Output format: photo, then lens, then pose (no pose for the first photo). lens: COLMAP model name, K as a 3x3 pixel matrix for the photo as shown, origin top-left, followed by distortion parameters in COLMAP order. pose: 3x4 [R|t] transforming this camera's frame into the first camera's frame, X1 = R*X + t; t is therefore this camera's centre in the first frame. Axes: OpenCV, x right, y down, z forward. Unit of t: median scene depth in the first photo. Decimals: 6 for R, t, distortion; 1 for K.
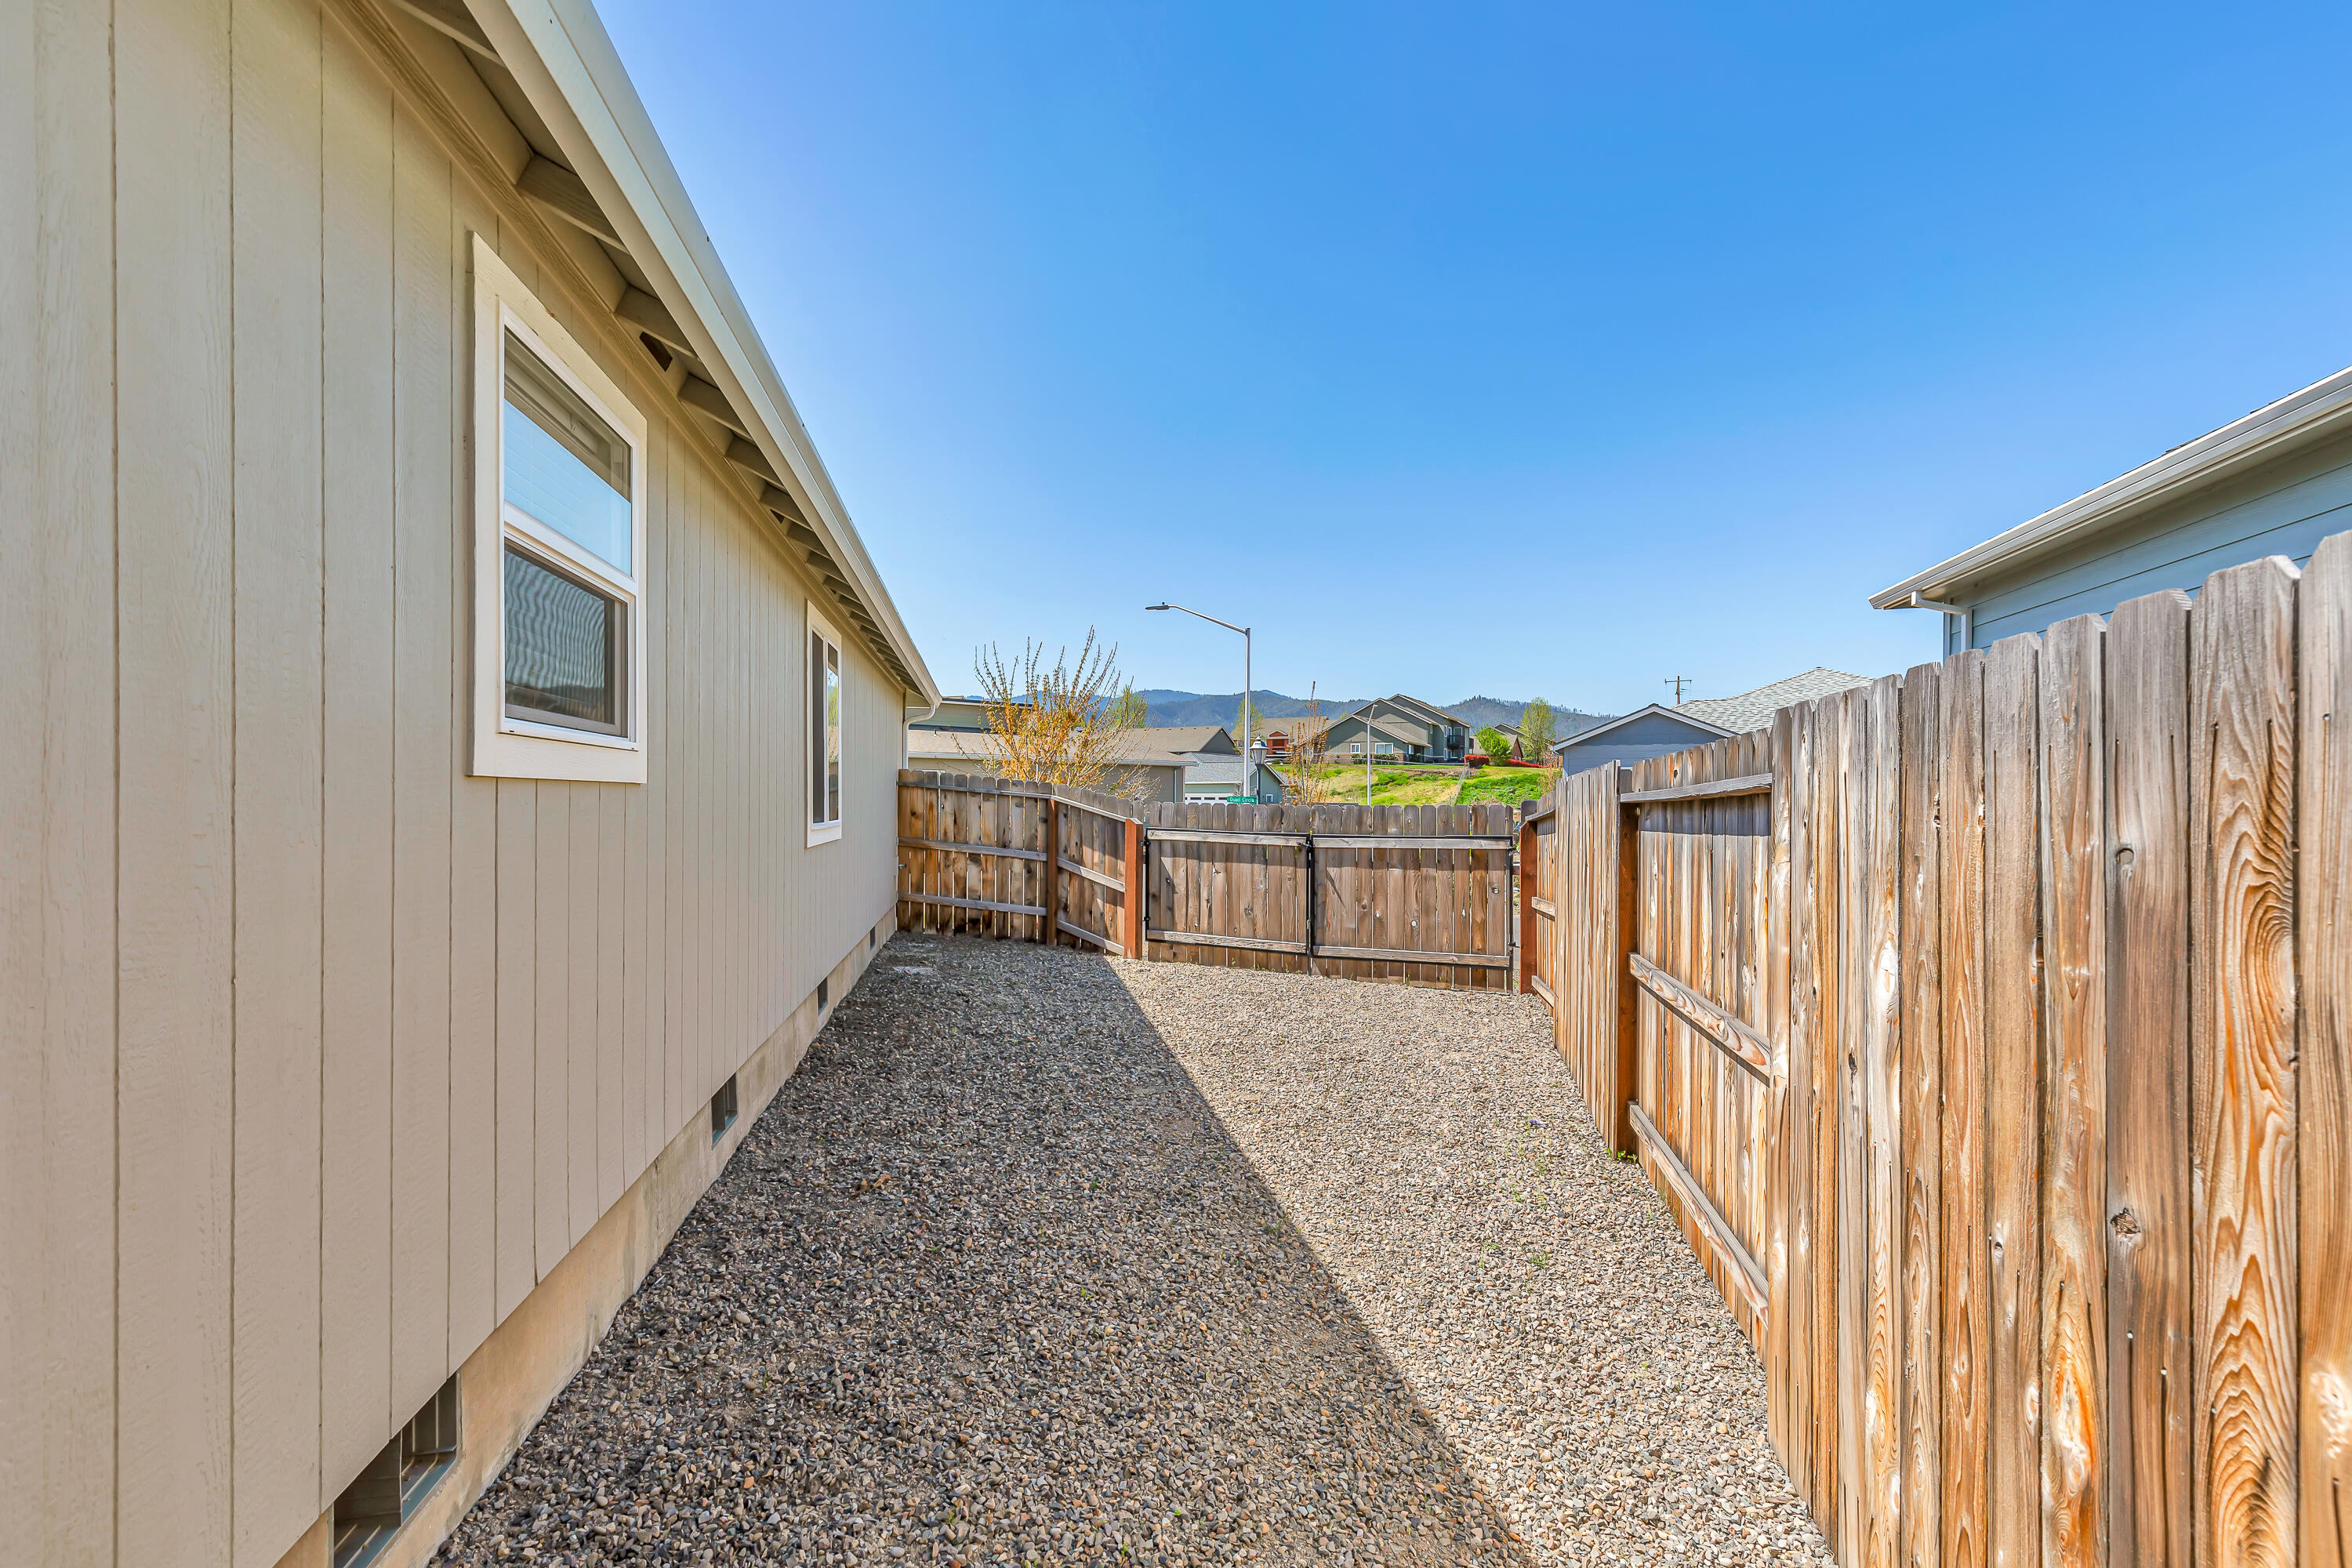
lens RADIAL K [[1087.6, 0, 1177.5], [0, 1087.6, 791.6], [0, 0, 1]] dist [0.006786, -0.000785]
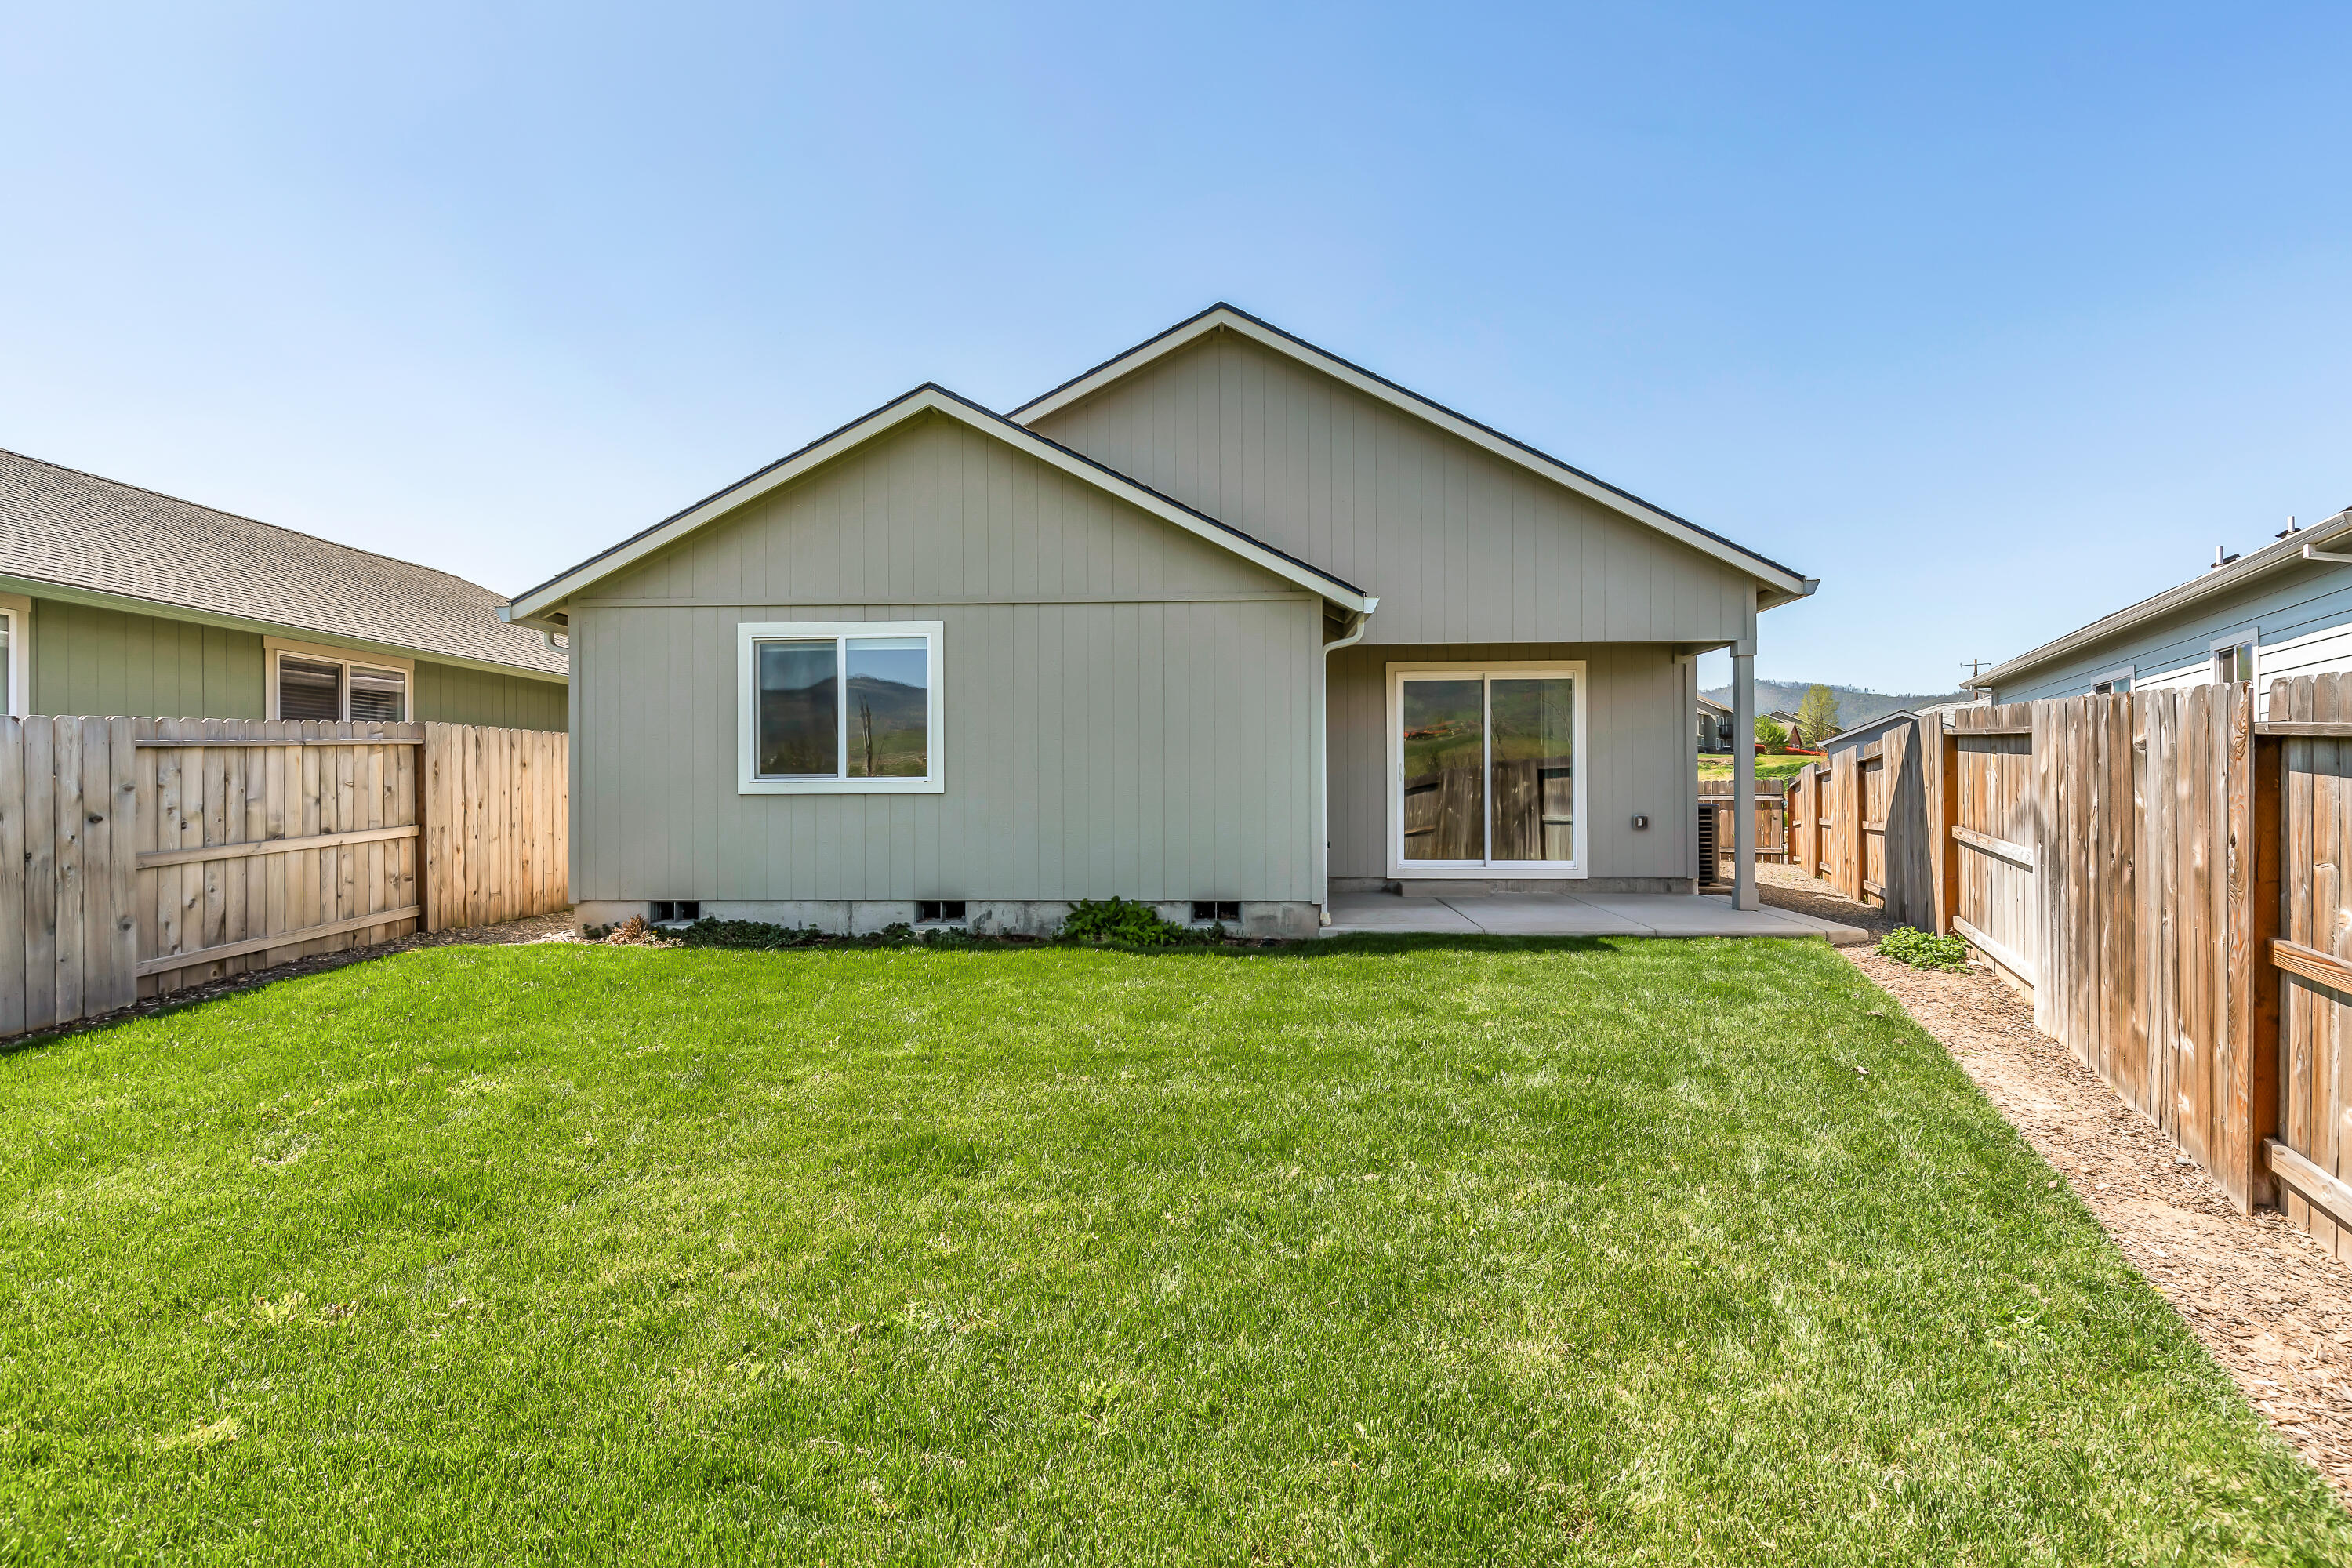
lens RADIAL K [[1087.6, 0, 1177.9], [0, 1087.6, 786.8], [0, 0, 1]] dist [0.006786, -0.000785]
pose [[0.976921, -0.017647, -0.212873, -0.496162], [0.017203, 0.999844, -0.003939, 0.016923], [0.212909, 0.000186, 0.977072, -1.675625]]
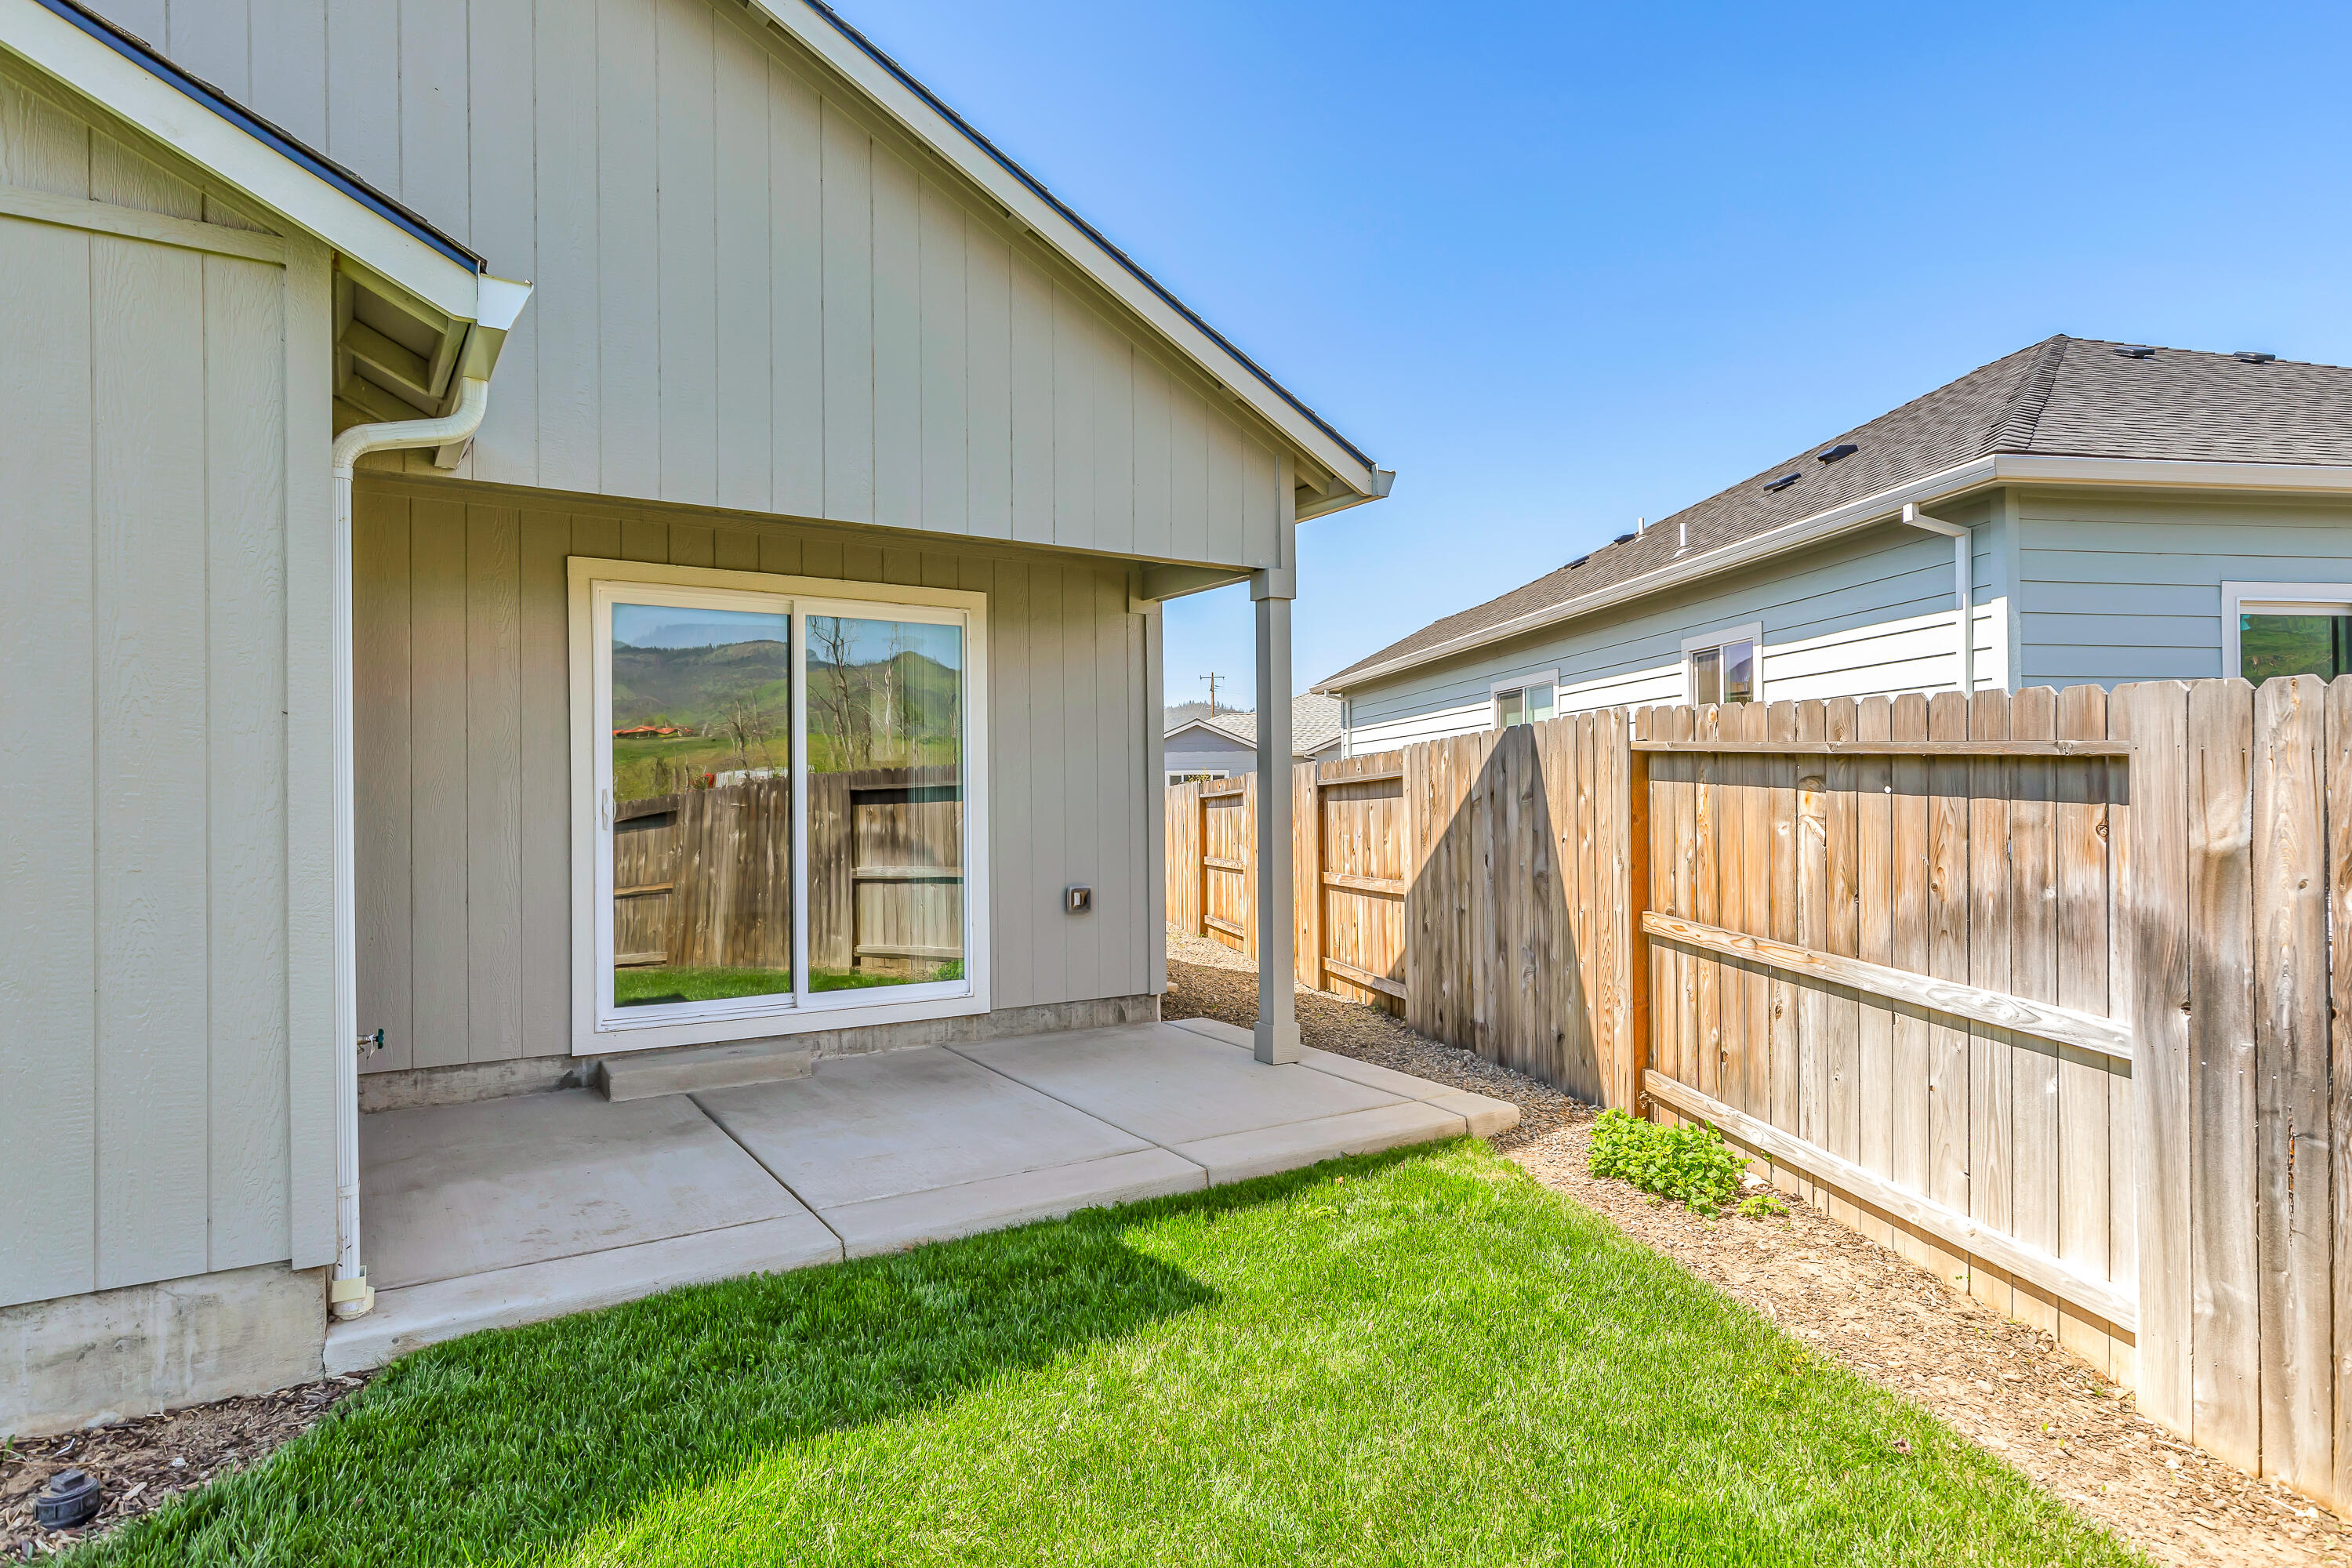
lens RADIAL K [[1311.2, 0, 1184.6], [0, 1311.2, 785.7], [0, 0, 1]] dist [-0.007737, -0.000340]
pose [[0.919714, -0.017105, 0.392216, -0.502621], [0.019683, 0.999803, -0.002553, -0.006687], [-0.392095, 0.010068, 0.919870, -1.097890]]
